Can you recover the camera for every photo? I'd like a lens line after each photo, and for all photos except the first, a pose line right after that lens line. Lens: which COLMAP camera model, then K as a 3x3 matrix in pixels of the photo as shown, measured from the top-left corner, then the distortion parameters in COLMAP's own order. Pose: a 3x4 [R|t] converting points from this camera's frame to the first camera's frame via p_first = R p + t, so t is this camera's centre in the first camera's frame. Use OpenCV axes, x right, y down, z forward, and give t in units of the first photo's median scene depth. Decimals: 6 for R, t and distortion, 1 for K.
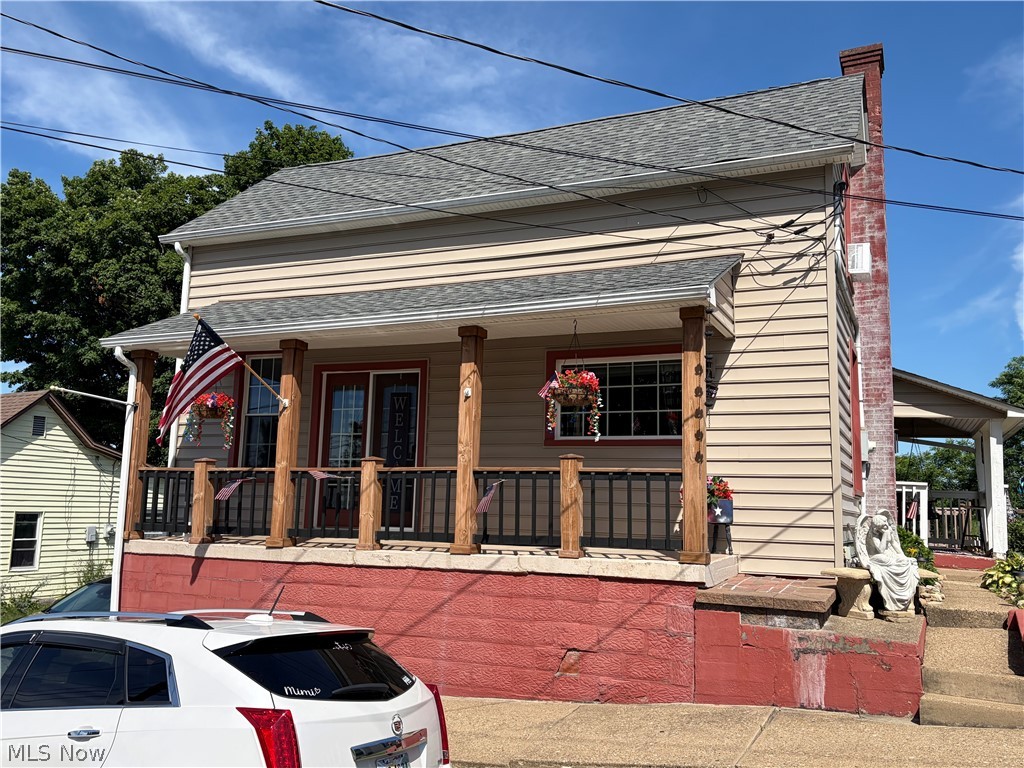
lens RADIAL K [[894.8, 0, 512.0], [0, 894.8, 384.0], [0, 0, 1]] dist [0.050450, -0.007567]
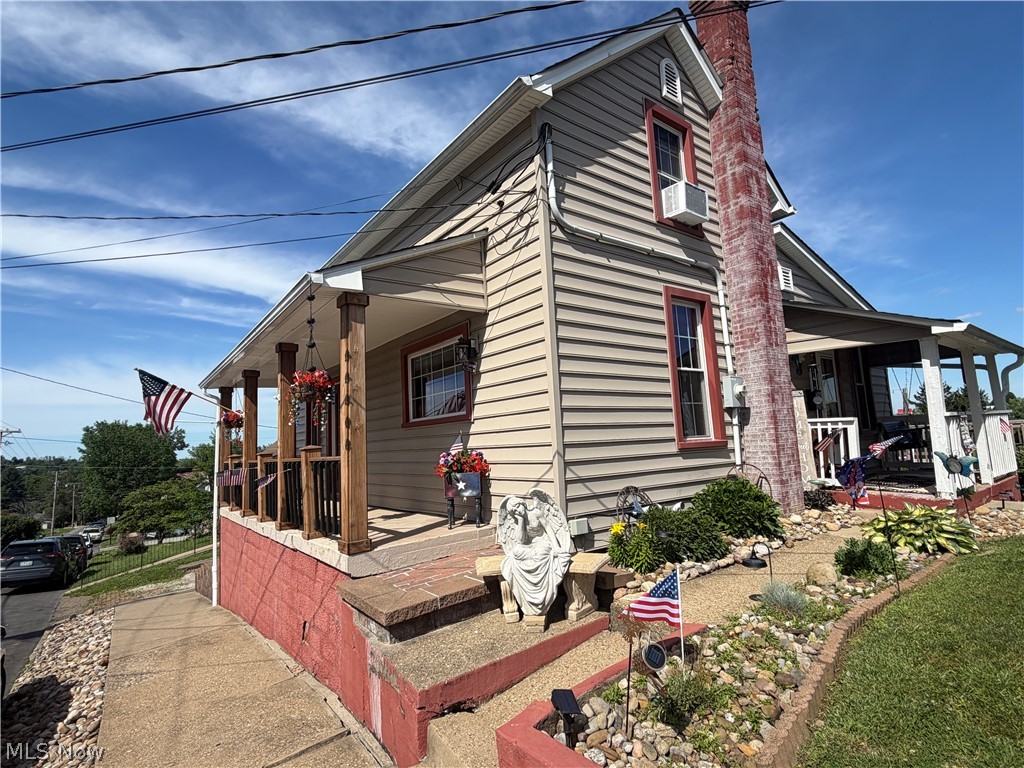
lens RADIAL K [[514.0, 0, 512.0], [0, 514.0, 384.0], [0, 0, 1]] dist [0.001396, 0.000063]
pose [[0.872110, -0.125509, -0.472939, 0.547254], [0.141899, 0.989881, -0.001029, 0.035327], [0.468282, -0.066212, 0.881094, 0.500628]]
